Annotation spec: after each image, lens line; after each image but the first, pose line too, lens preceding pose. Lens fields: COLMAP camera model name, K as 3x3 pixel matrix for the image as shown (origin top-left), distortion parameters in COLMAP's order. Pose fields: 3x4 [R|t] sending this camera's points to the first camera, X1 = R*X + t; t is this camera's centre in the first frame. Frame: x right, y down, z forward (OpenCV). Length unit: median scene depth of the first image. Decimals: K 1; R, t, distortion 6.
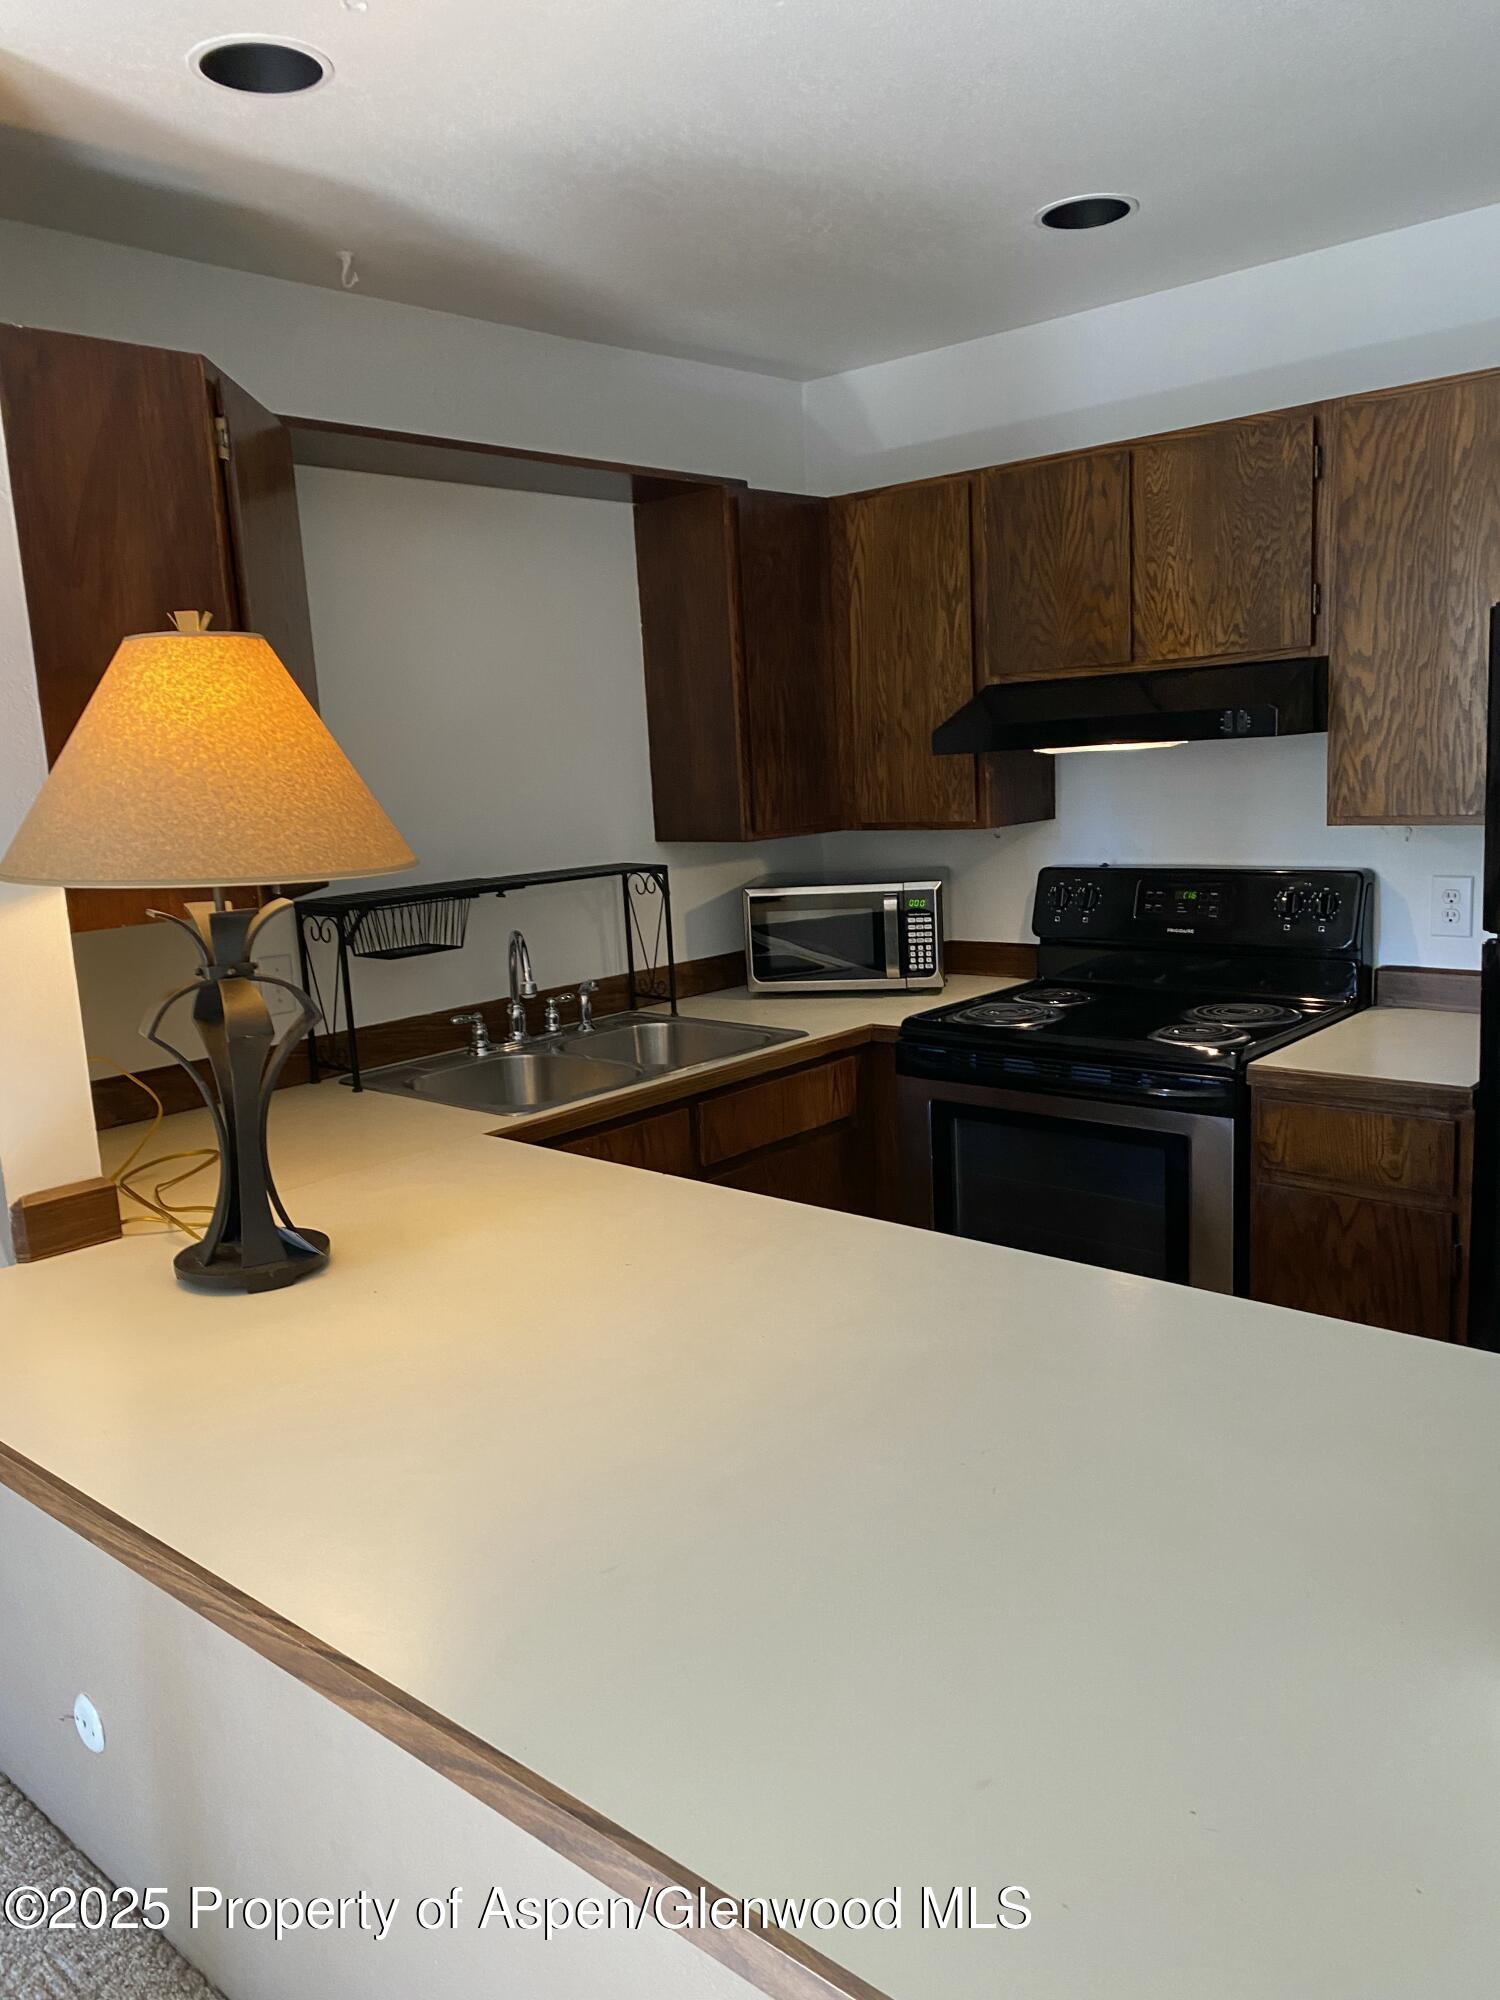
lens RADIAL K [[1545.6, 0, 707.0], [0, 1545.6, 1001.8], [0, 0, 1]] dist [0.104208, -0.159434]
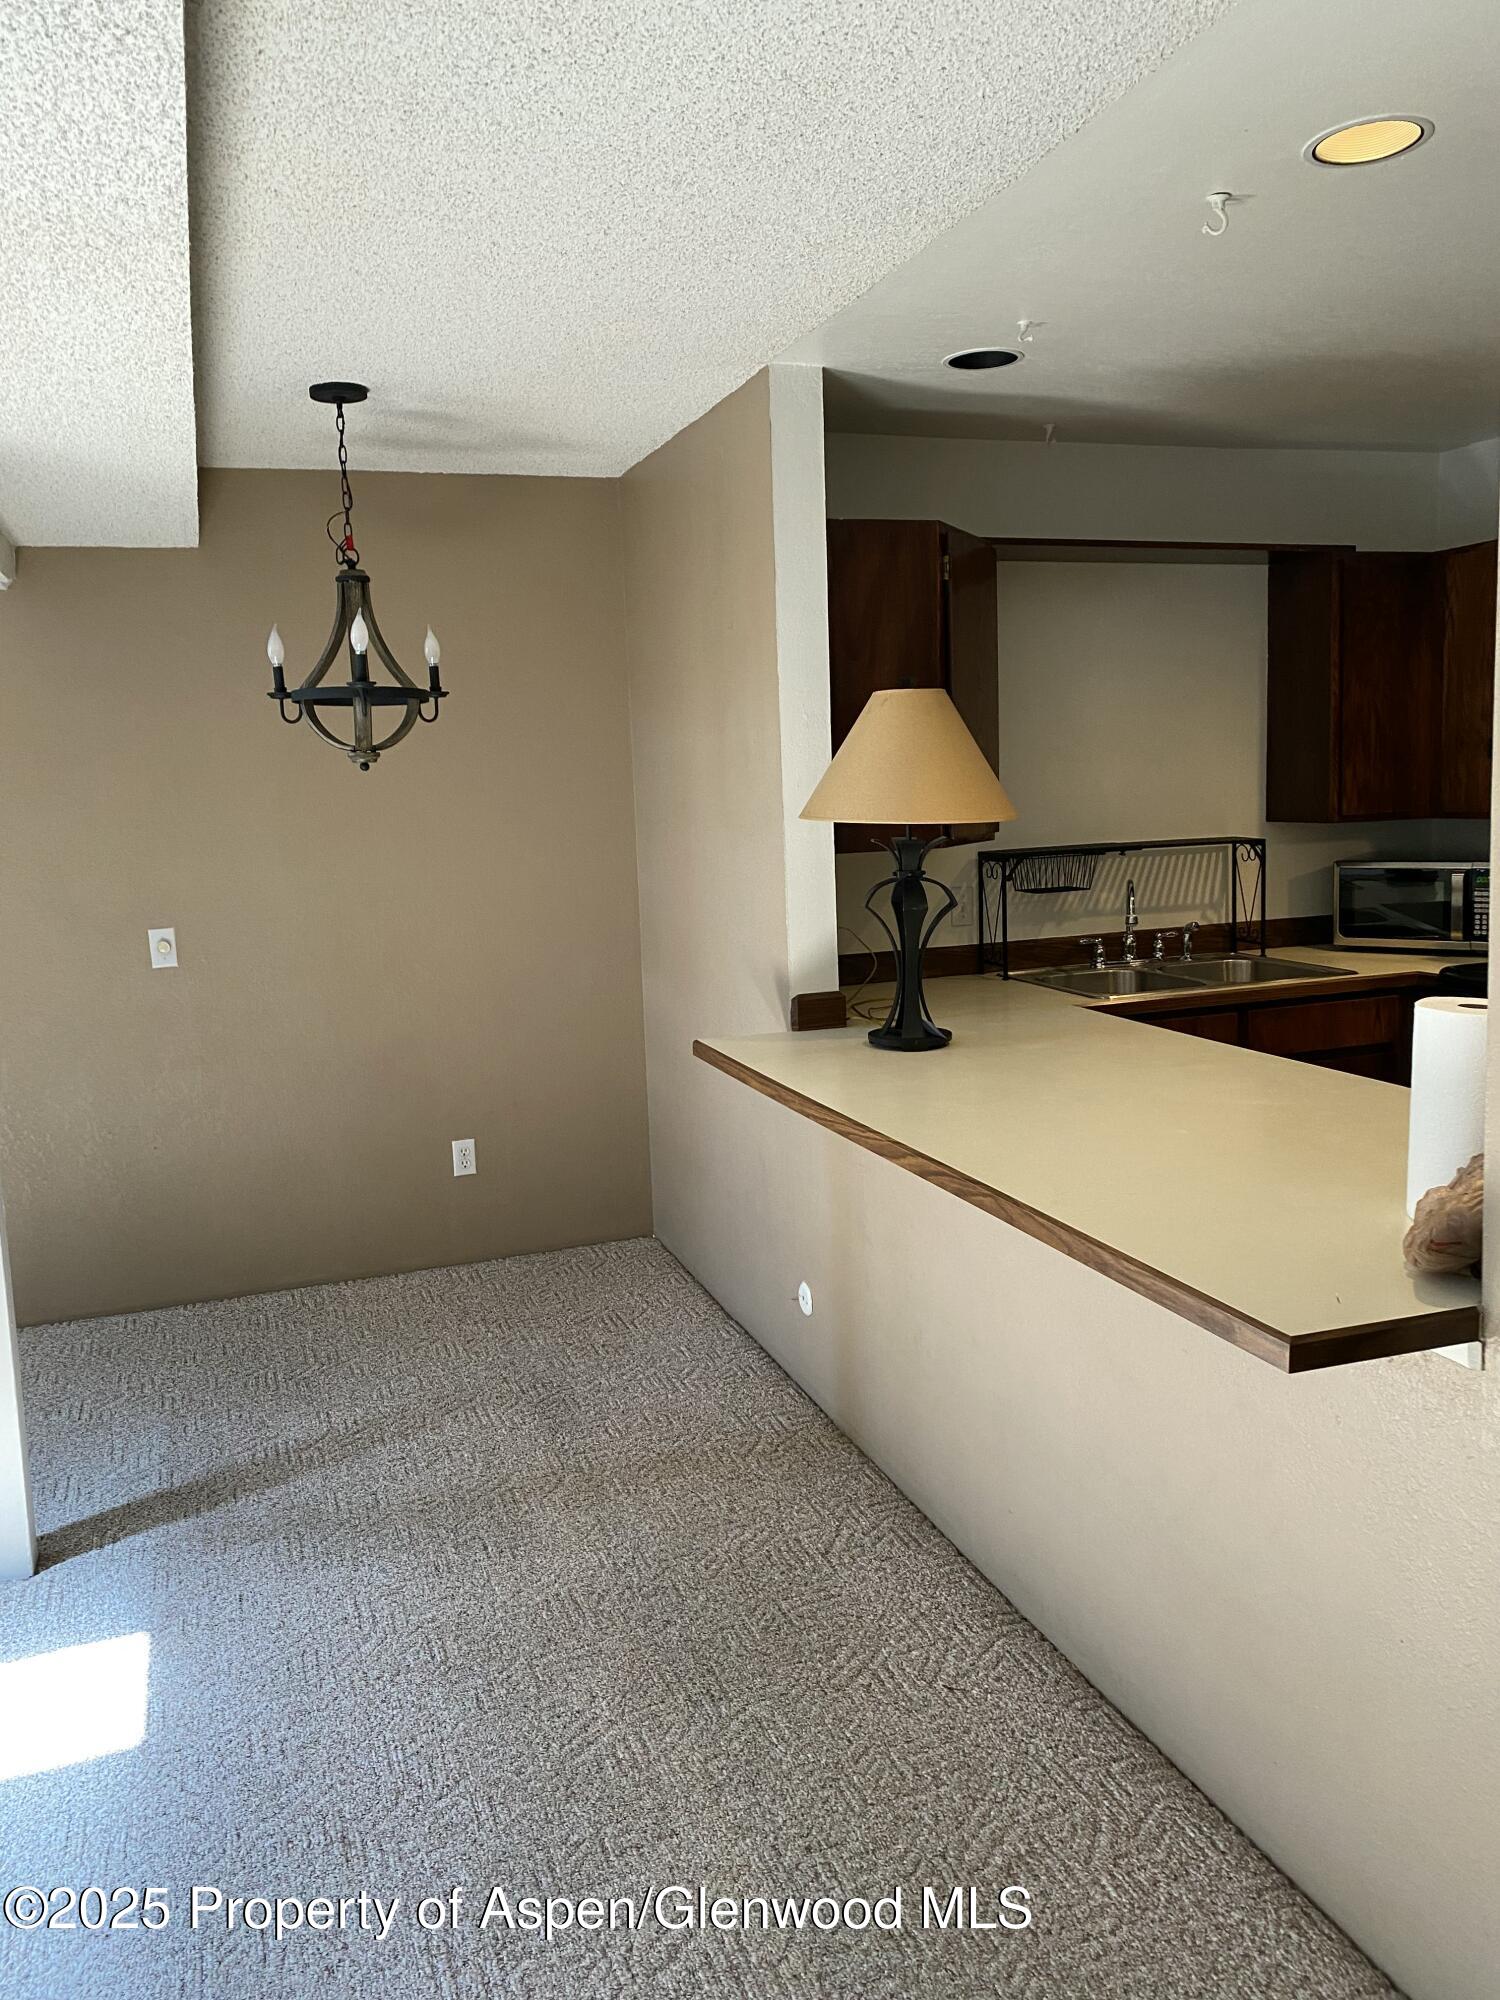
lens RADIAL K [[1545.6, 0, 707.0], [0, 1545.6, 1001.8], [0, 0, 1]] dist [0.104208, -0.159434]
pose [[0.886157, 0.092234, -0.454114, 0.175336], [-0.088650, 0.995634, 0.029230, 0.052813], [0.454827, 0.014355, 0.890464, -0.395742]]
